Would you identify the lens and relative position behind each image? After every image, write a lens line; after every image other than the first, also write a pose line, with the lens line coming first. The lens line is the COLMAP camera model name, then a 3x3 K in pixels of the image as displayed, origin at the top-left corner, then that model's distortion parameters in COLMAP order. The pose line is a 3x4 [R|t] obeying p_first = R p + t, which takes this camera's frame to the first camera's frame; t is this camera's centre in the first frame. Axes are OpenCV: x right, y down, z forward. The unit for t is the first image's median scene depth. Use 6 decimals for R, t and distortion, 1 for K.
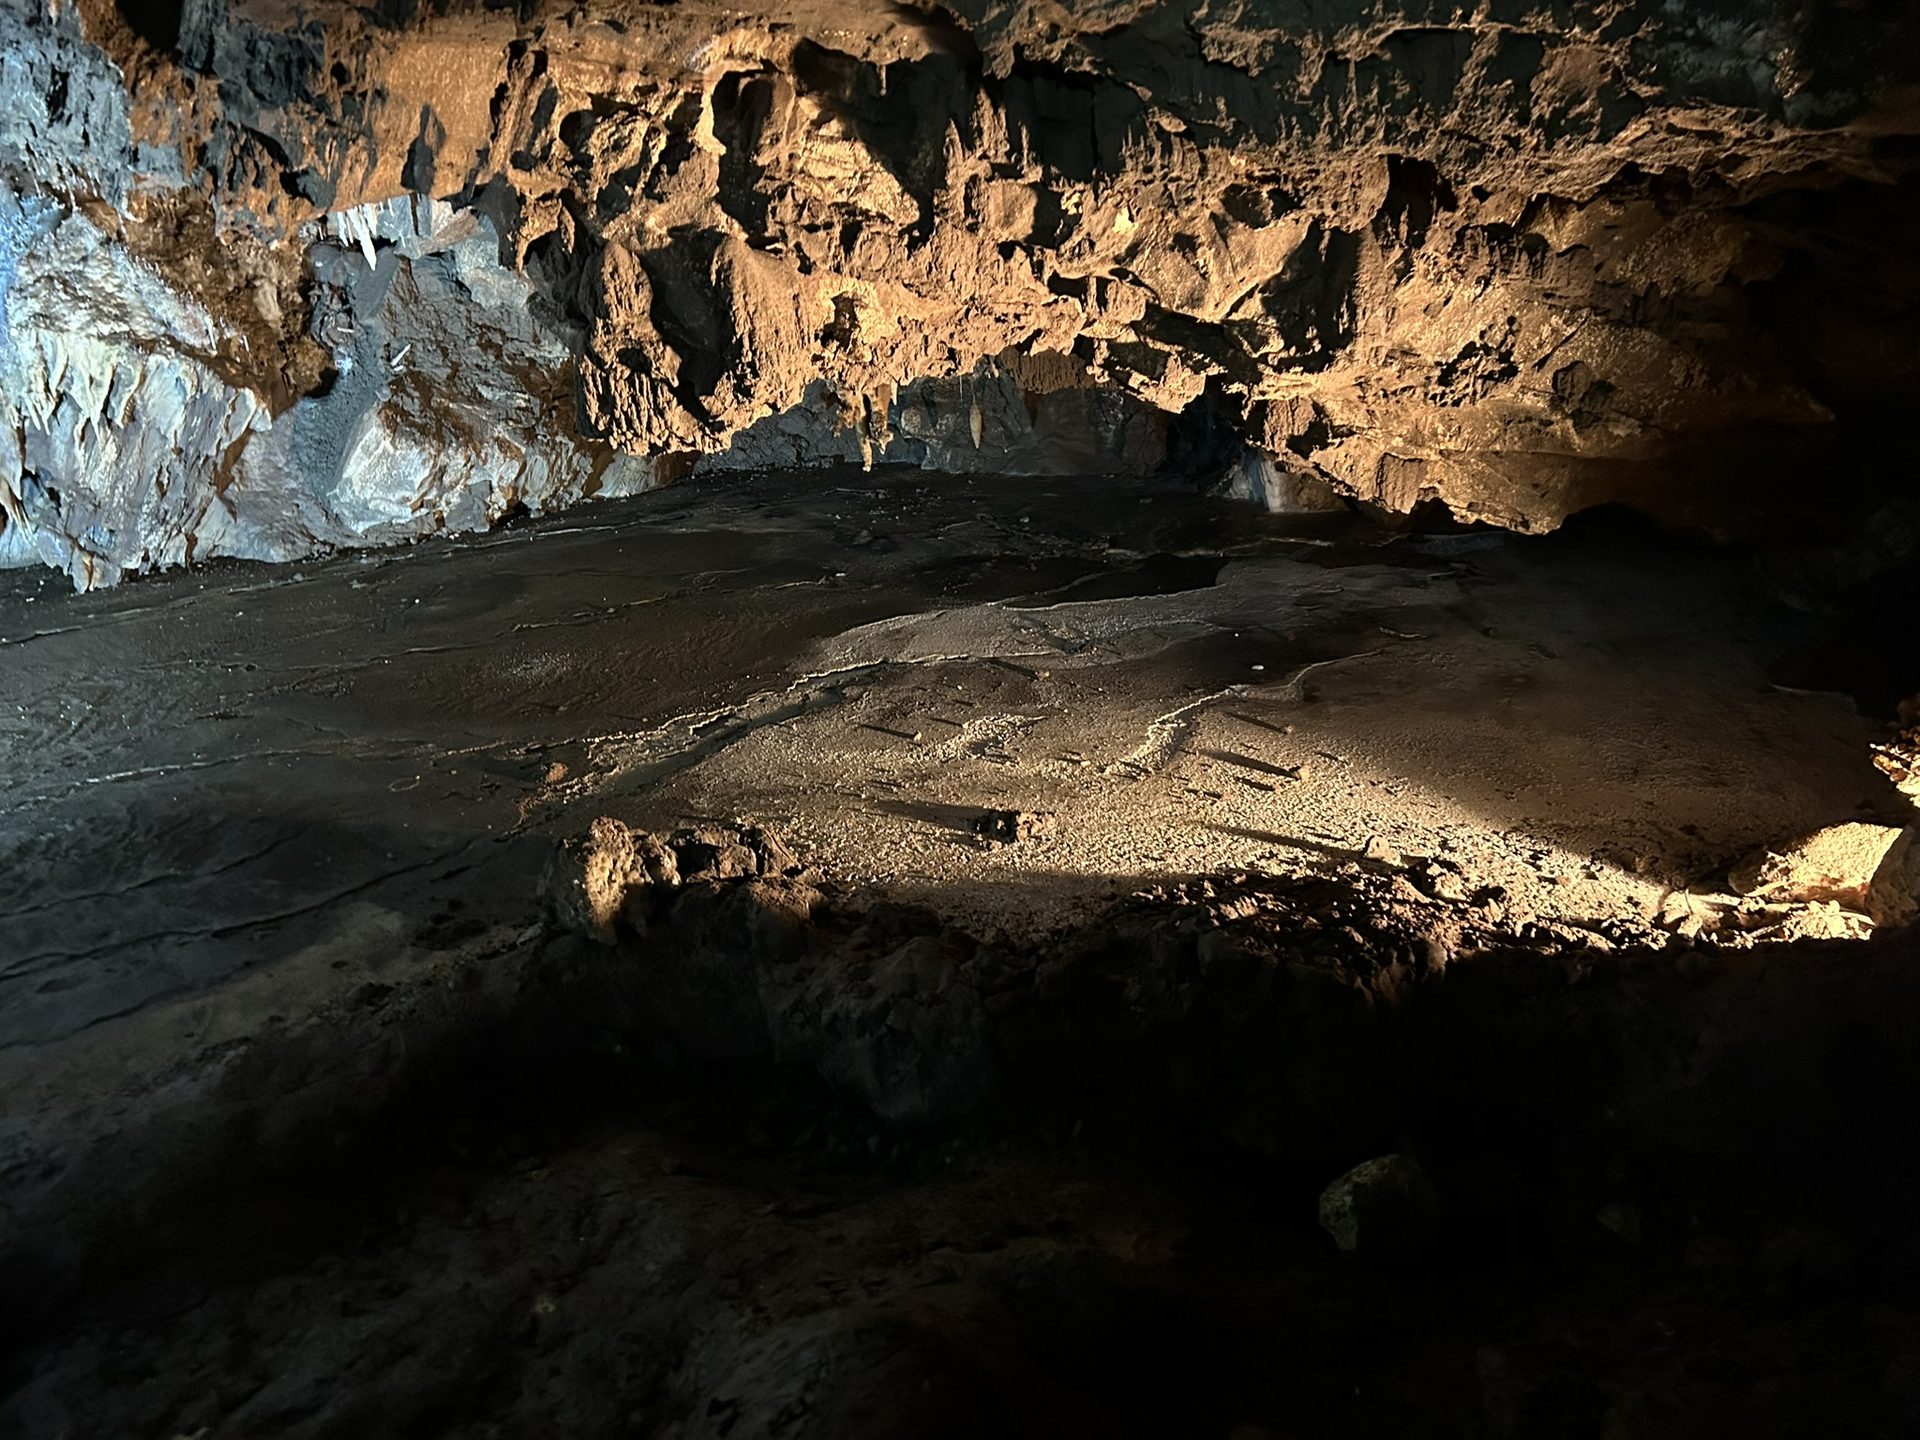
lens RADIAL K [[1407.3, 0, 959.3], [0, 1407.3, 690.2], [0, 0, 1]] dist [0.056691, -0.060453]
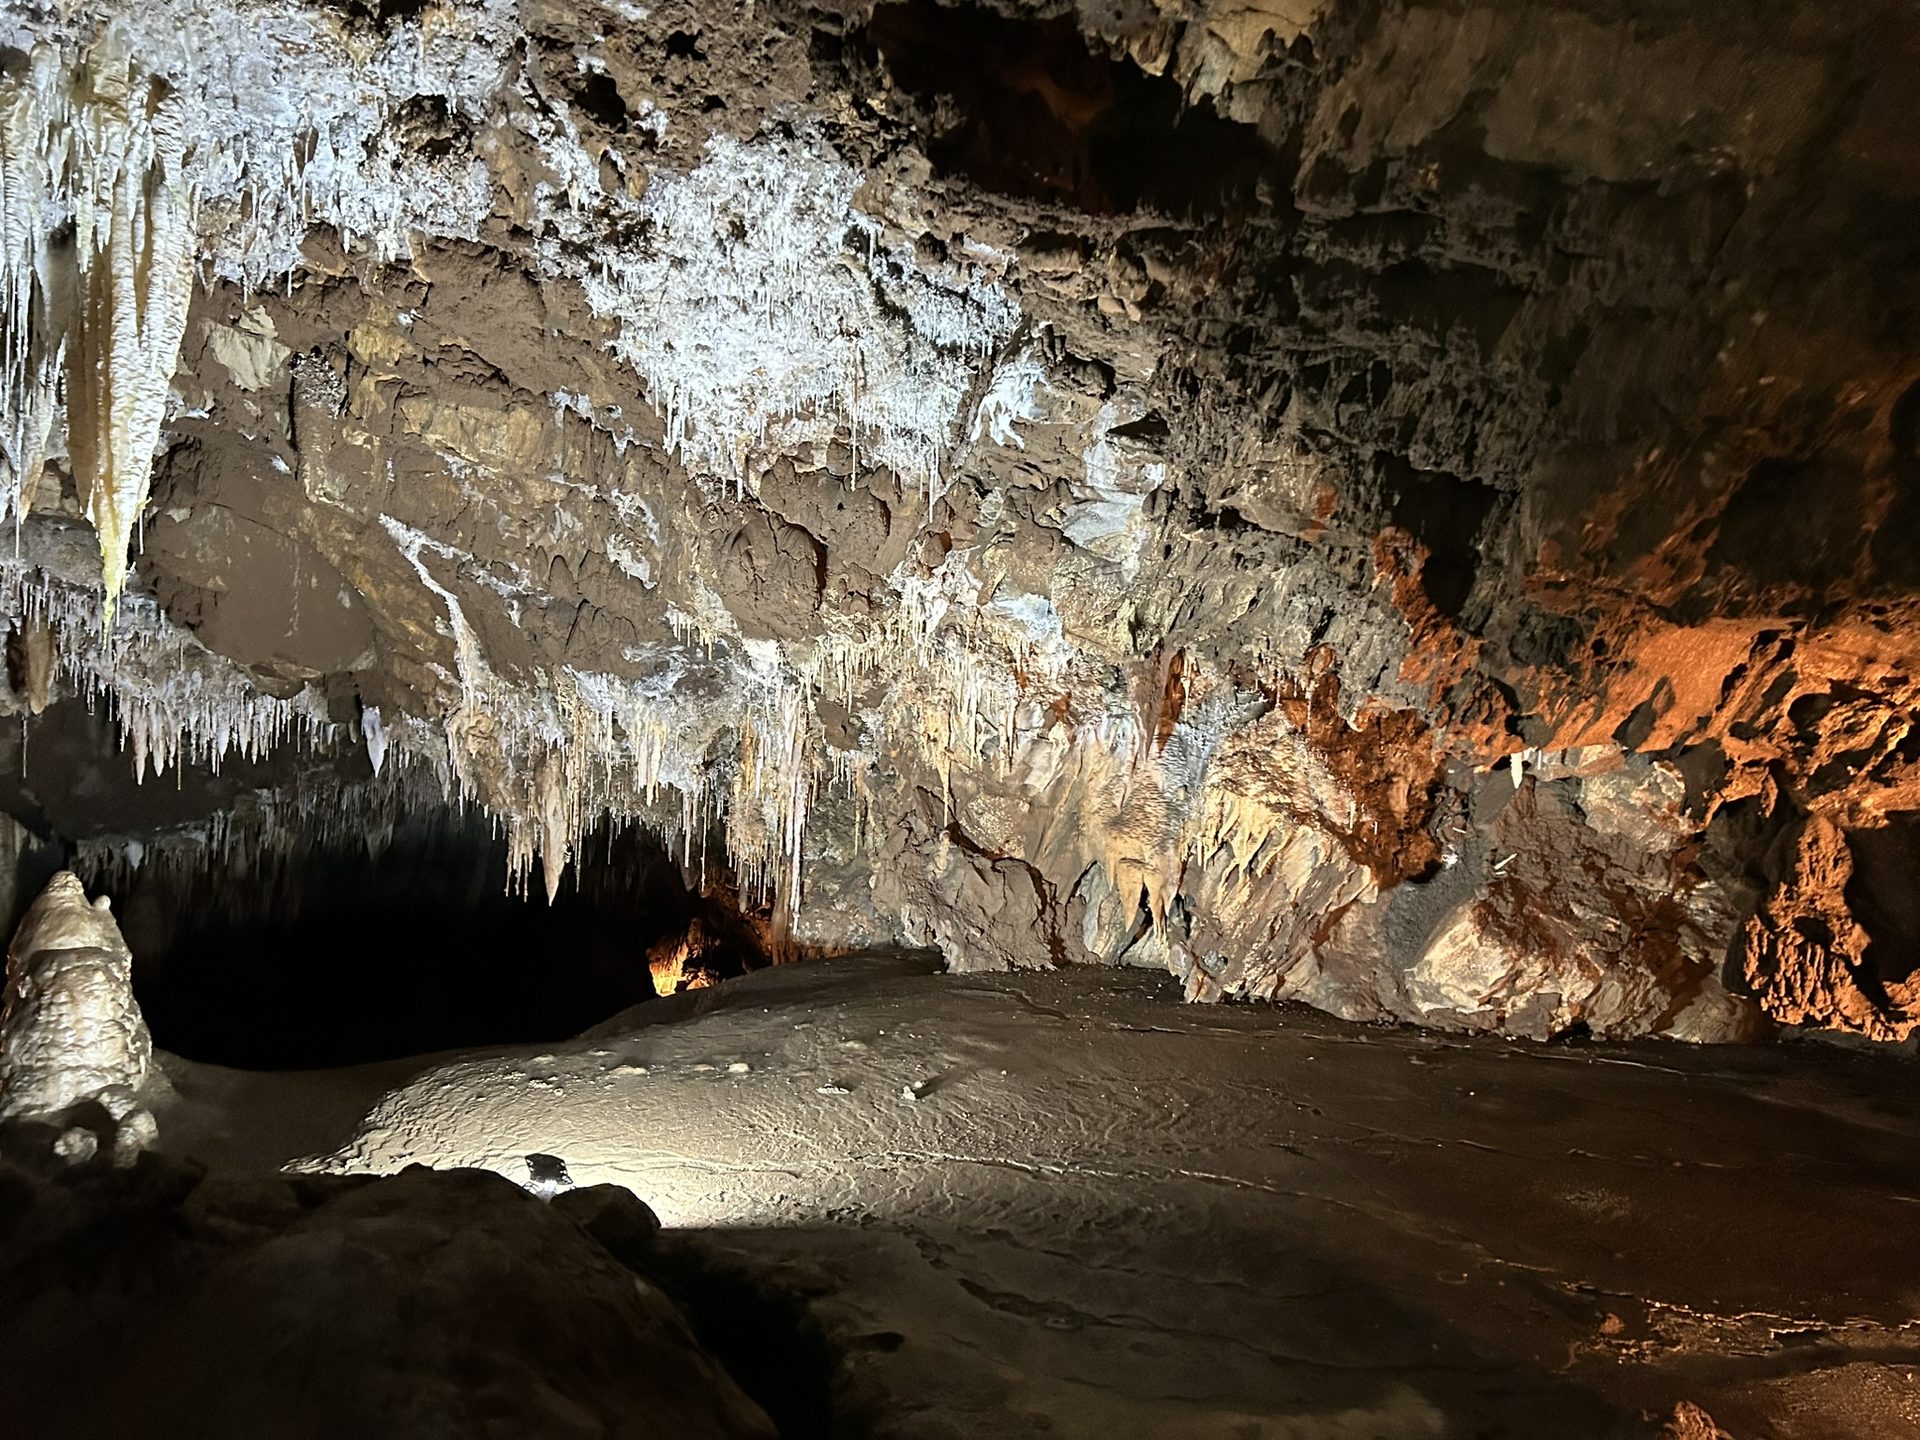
lens RADIAL K [[1407.3, 0, 972.8], [0, 1407.3, 722.3], [0, 0, 1]] dist [0.056691, -0.060453]
pose [[0.774064, 0.126539, -0.620333, -0.072763], [-0.312857, 0.928281, -0.201034, 0.009188], [0.550405, 0.349689, 0.758137, -0.088494]]
